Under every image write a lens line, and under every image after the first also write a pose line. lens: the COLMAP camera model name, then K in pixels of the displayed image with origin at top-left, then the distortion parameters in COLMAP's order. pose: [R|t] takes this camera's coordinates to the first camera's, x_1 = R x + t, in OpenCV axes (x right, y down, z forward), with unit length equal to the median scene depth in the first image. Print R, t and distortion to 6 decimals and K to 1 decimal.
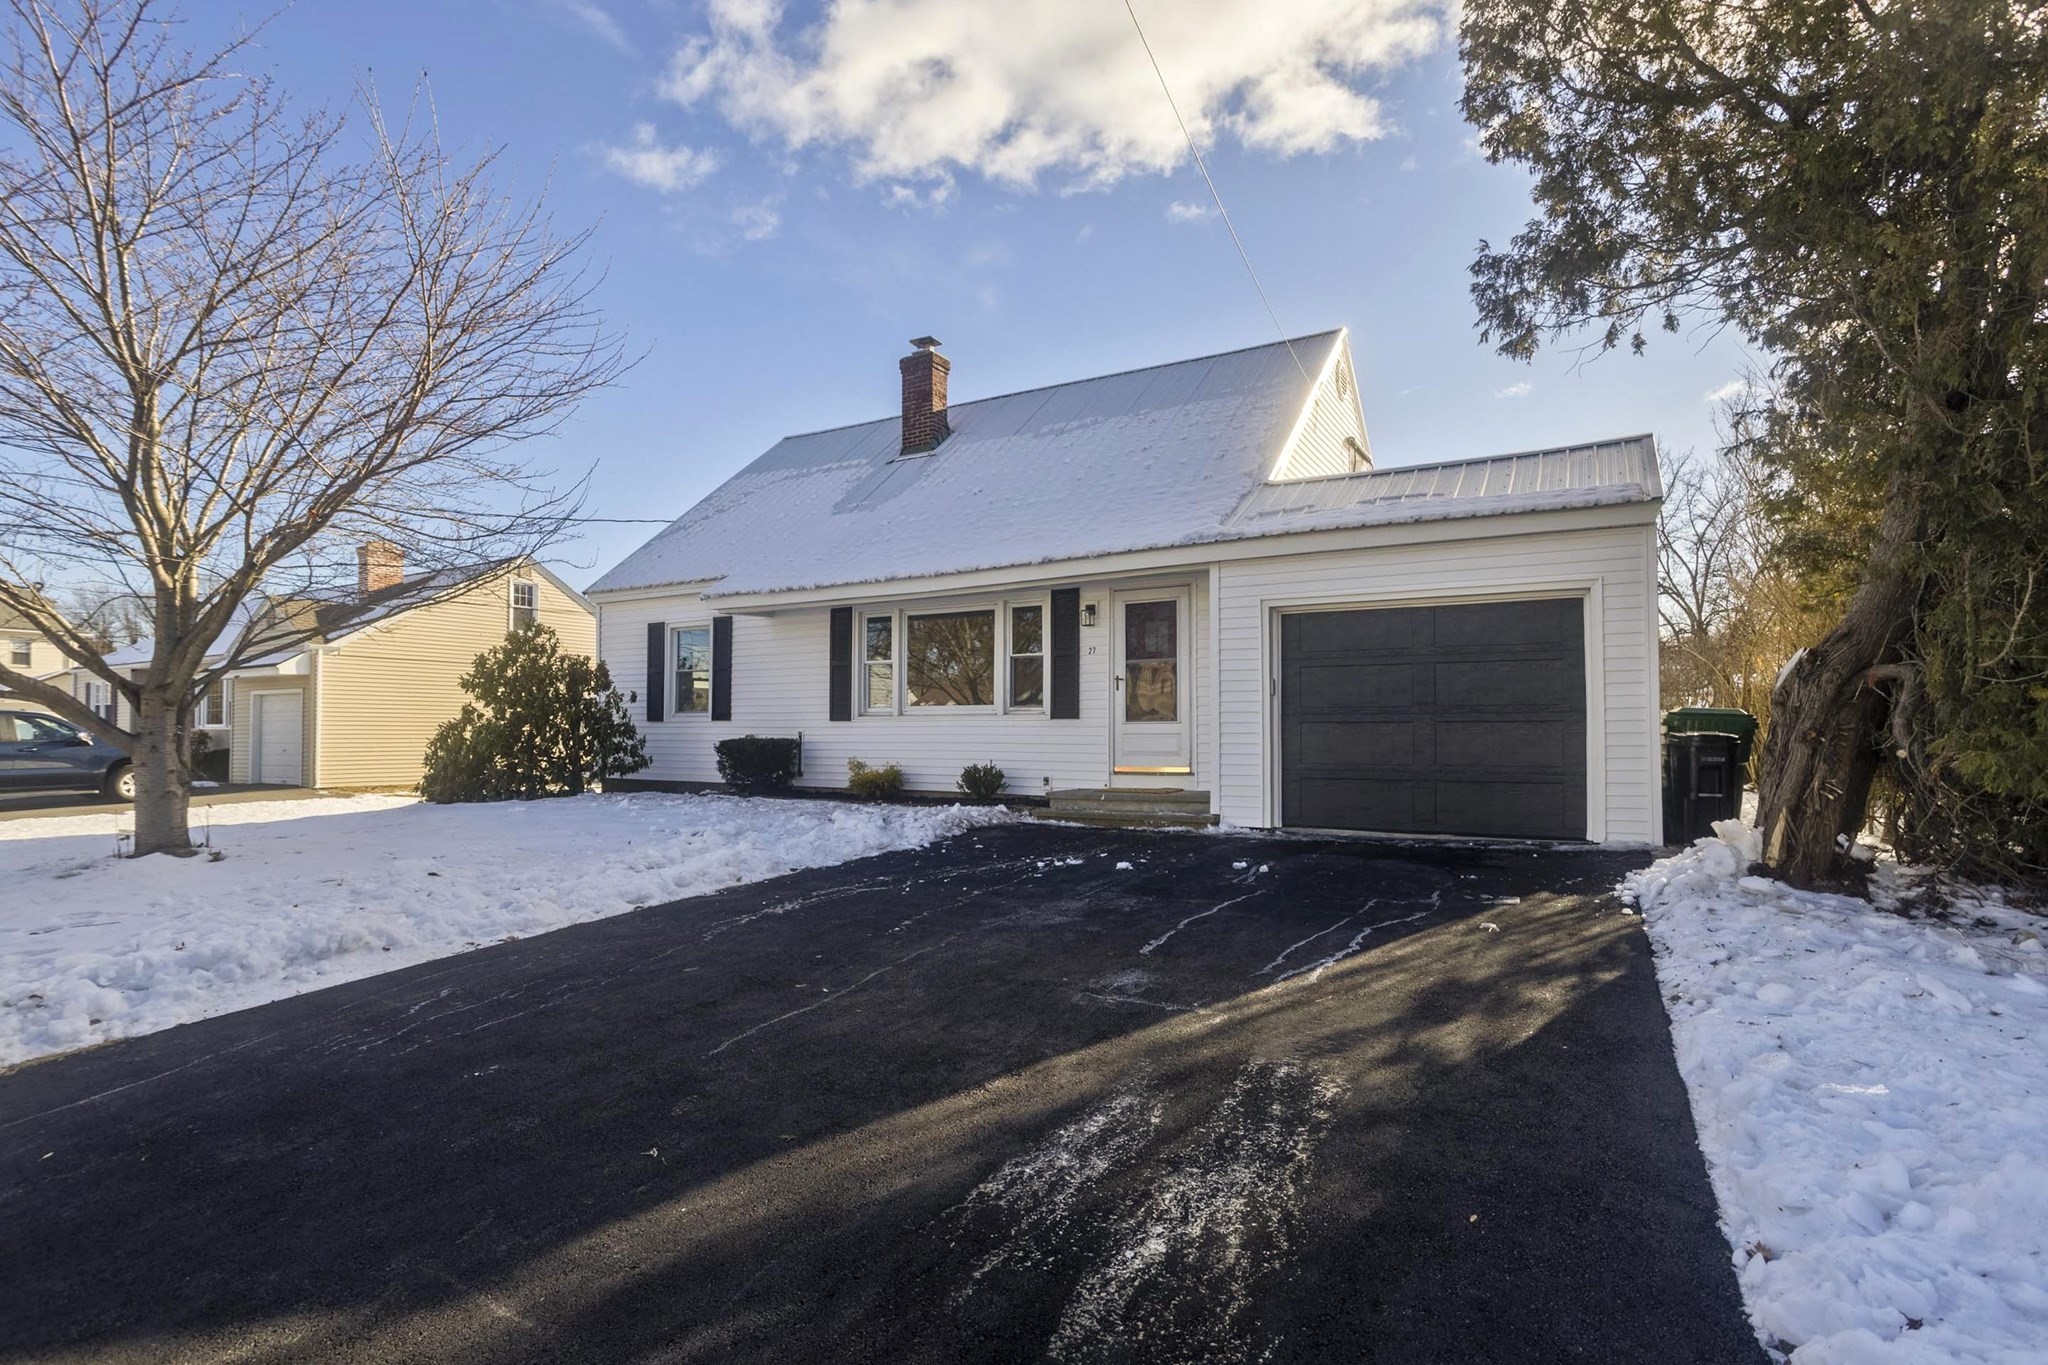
lens RADIAL K [[988.6, 0, 1023.0], [0, 988.6, 718.8], [0, 0, 1]] dist [-0.000955, -0.000043]
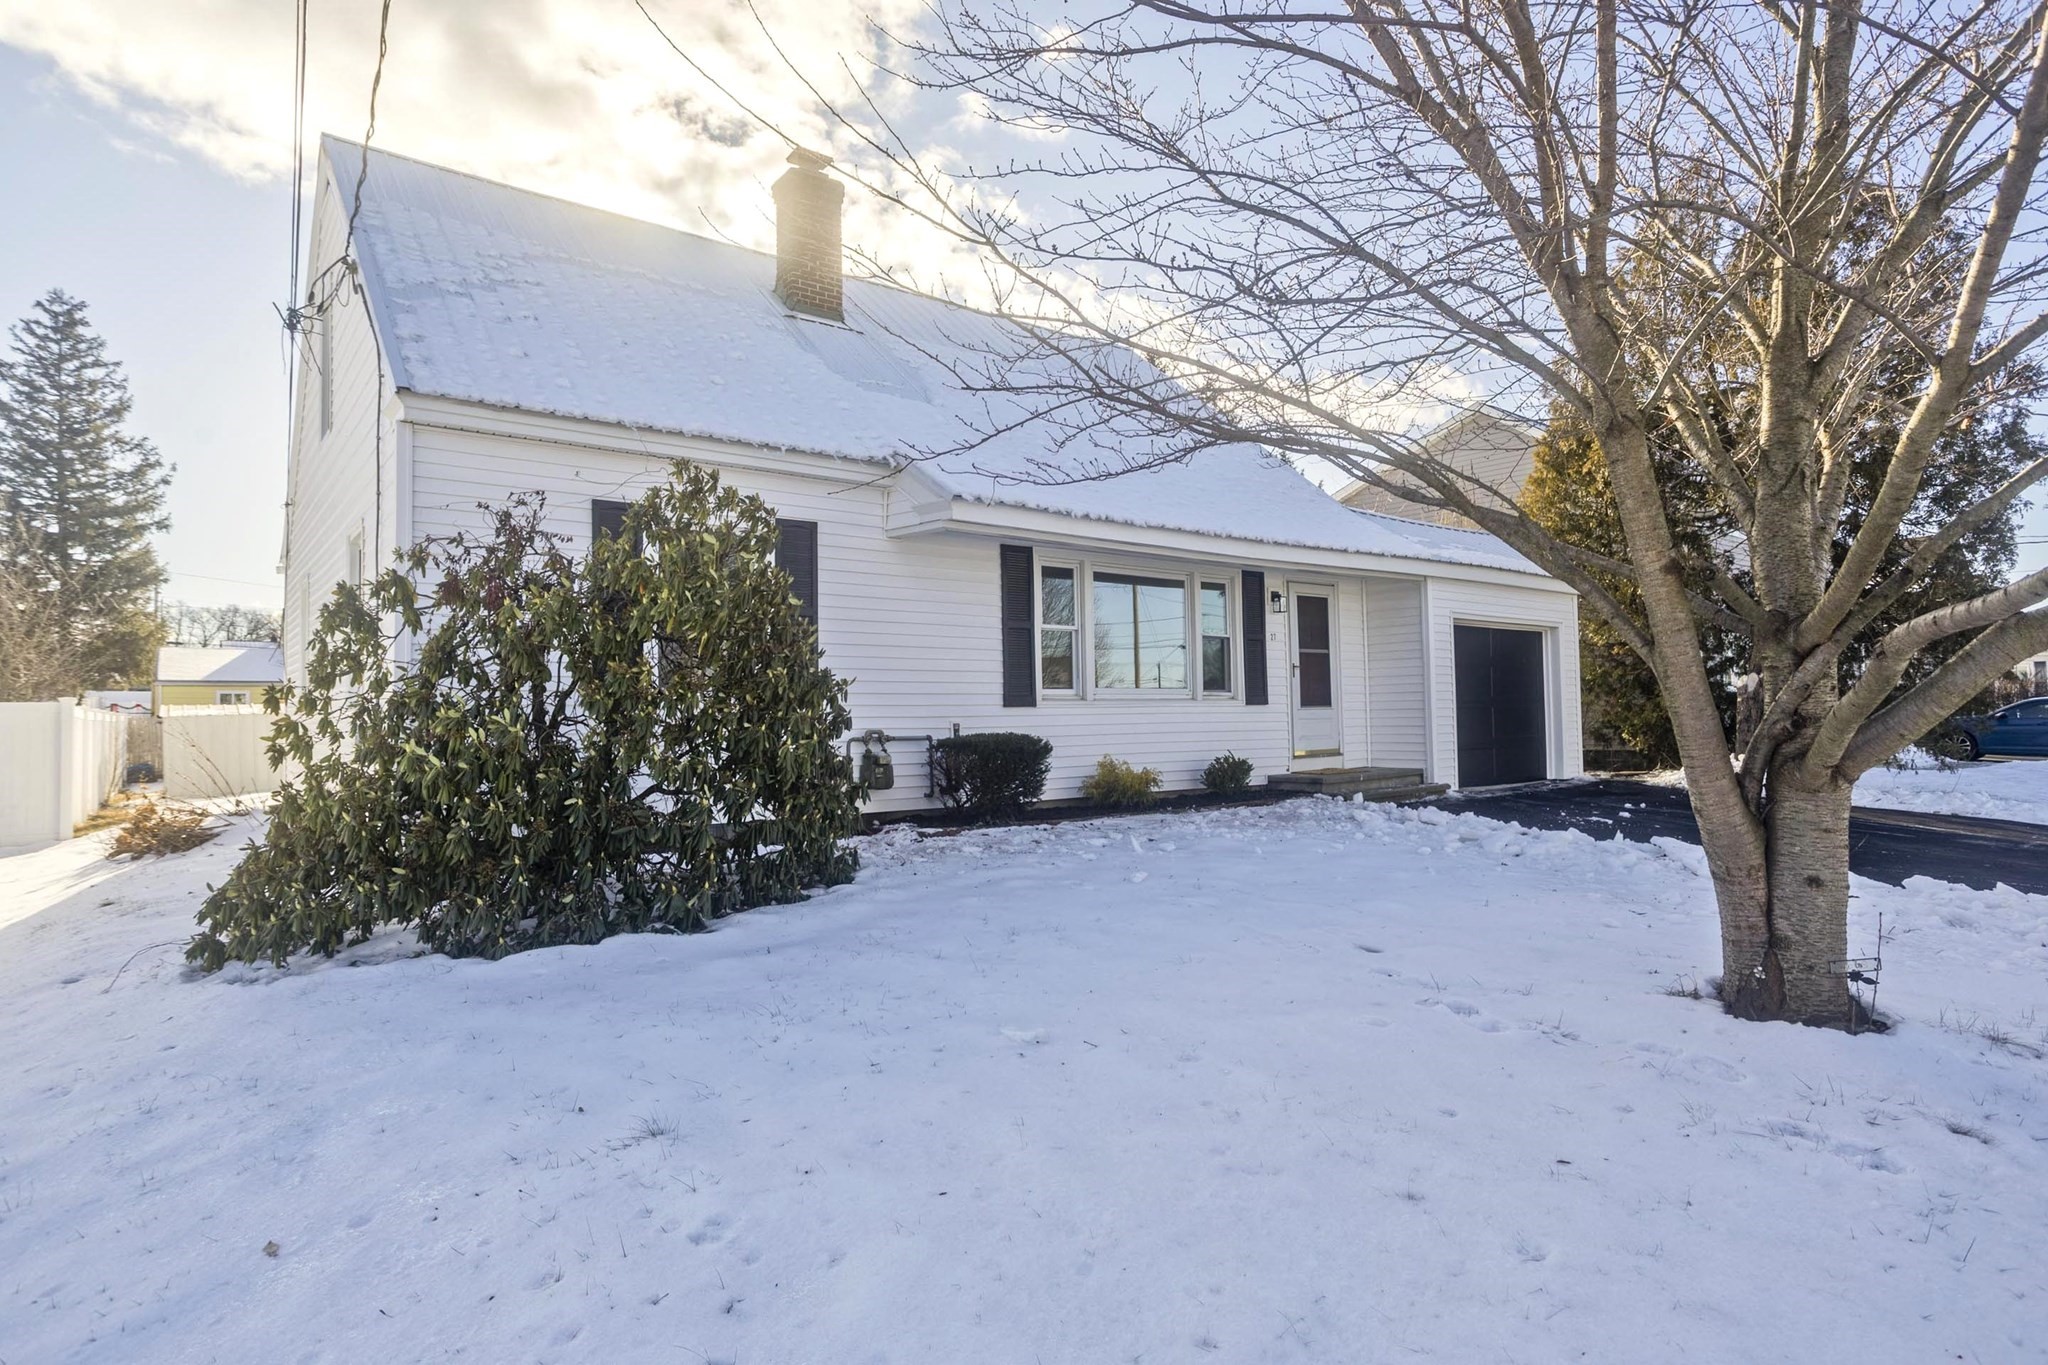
lens RADIAL K [[1022.0, 0, 1024.0], [0, 1022.0, 682.5], [0, 0, 1]] dist [-0.029586, 0.028028]
pose [[0.408395, 0.027370, 0.912395, -0.979405], [0.004816, 0.999472, -0.032138, 0.009528], [-0.912793, 0.017519, 0.408047, 0.807076]]
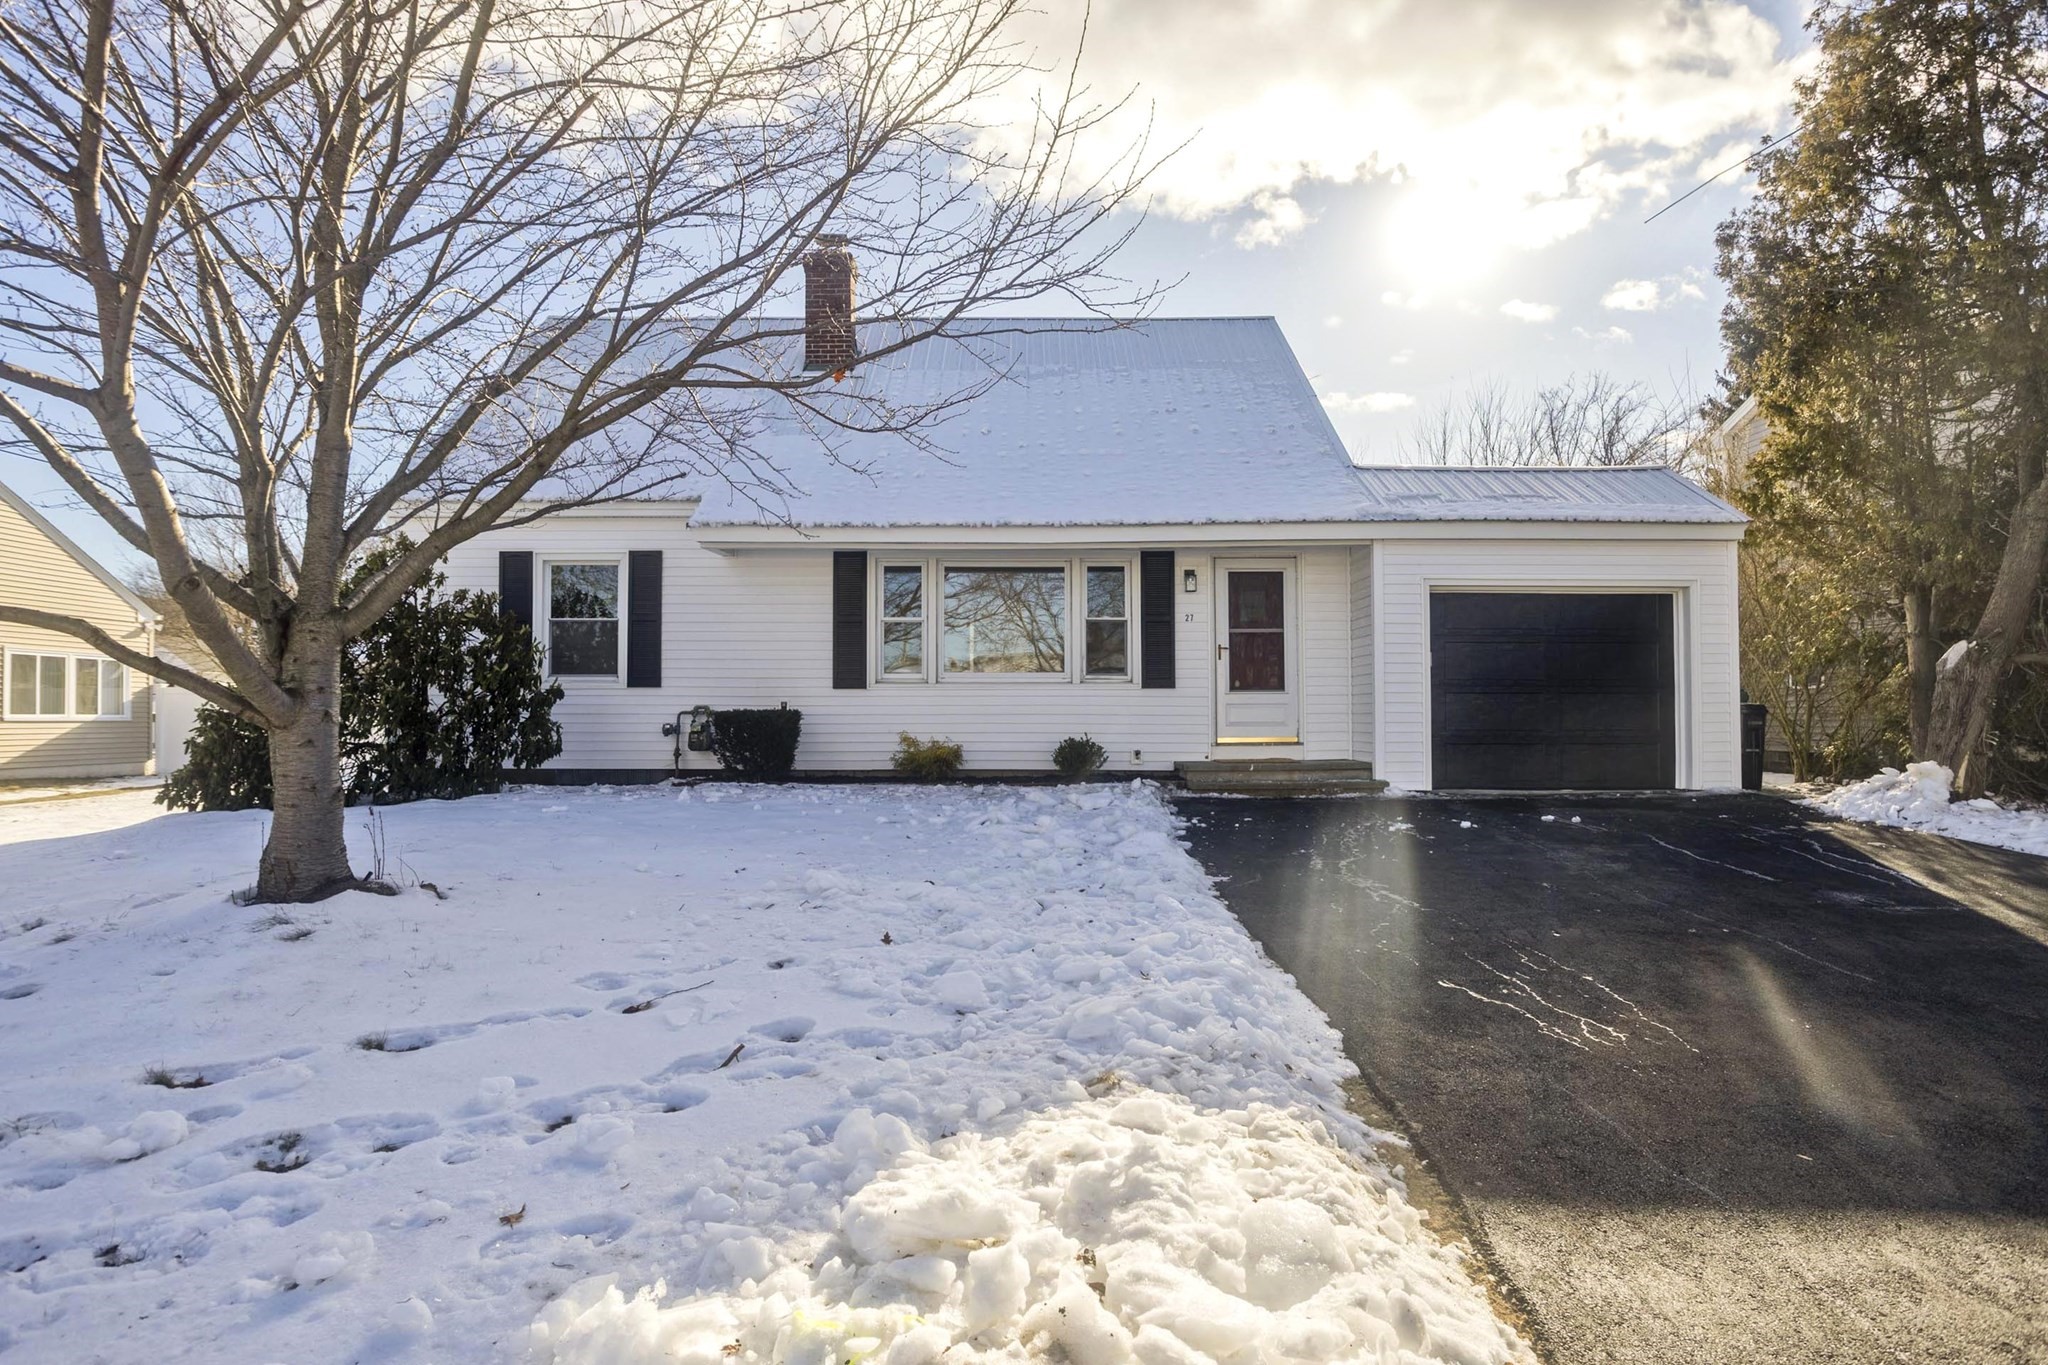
lens RADIAL K [[1022.0, 0, 1024.0], [0, 1022.0, 682.5], [0, 0, 1]] dist [-0.029586, 0.028028]
pose [[0.867119, 0.017075, 0.497808, -0.567453], [-0.008466, 0.999773, -0.019546, 0.015102], [-0.498028, 0.012734, 0.867067, 0.213882]]
